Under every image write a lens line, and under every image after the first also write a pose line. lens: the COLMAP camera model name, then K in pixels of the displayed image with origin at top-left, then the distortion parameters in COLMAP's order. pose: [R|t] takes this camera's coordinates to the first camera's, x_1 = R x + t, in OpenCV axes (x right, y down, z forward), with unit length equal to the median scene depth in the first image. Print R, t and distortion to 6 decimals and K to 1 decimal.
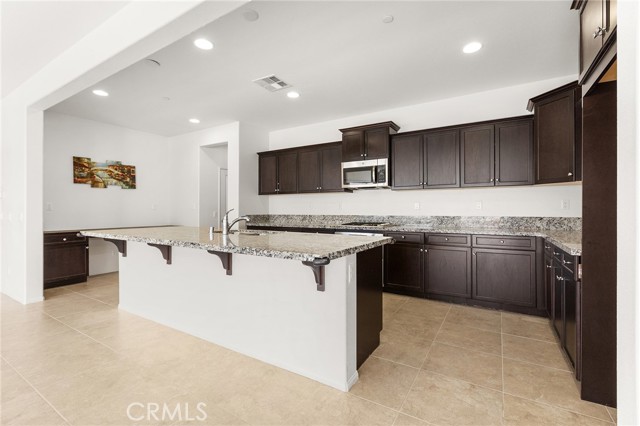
lens RADIAL K [[291.8, 0, 321.3], [0, 291.8, 211.3], [0, 0, 1]] dist [0.010898, -0.000038]
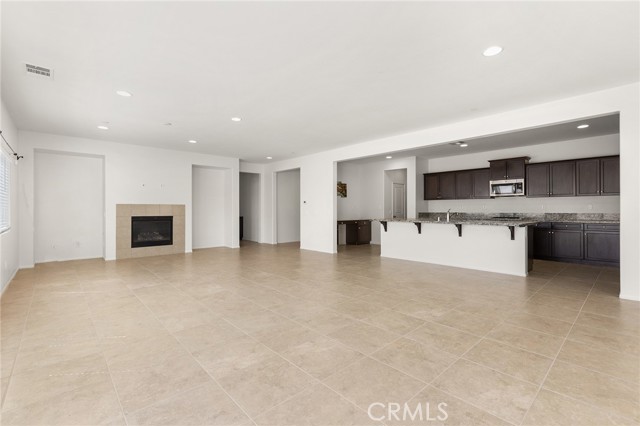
lens RADIAL K [[291.8, 0, 321.2], [0, 291.8, 210.9], [0, 0, 1]] dist [0.010898, -0.000038]
pose [[0.963076, -0.000406, -0.269229, -0.398727], [0.000712, 0.999999, 0.001040, 0.001905], [0.269228, -0.001193, 0.963076, -0.849423]]
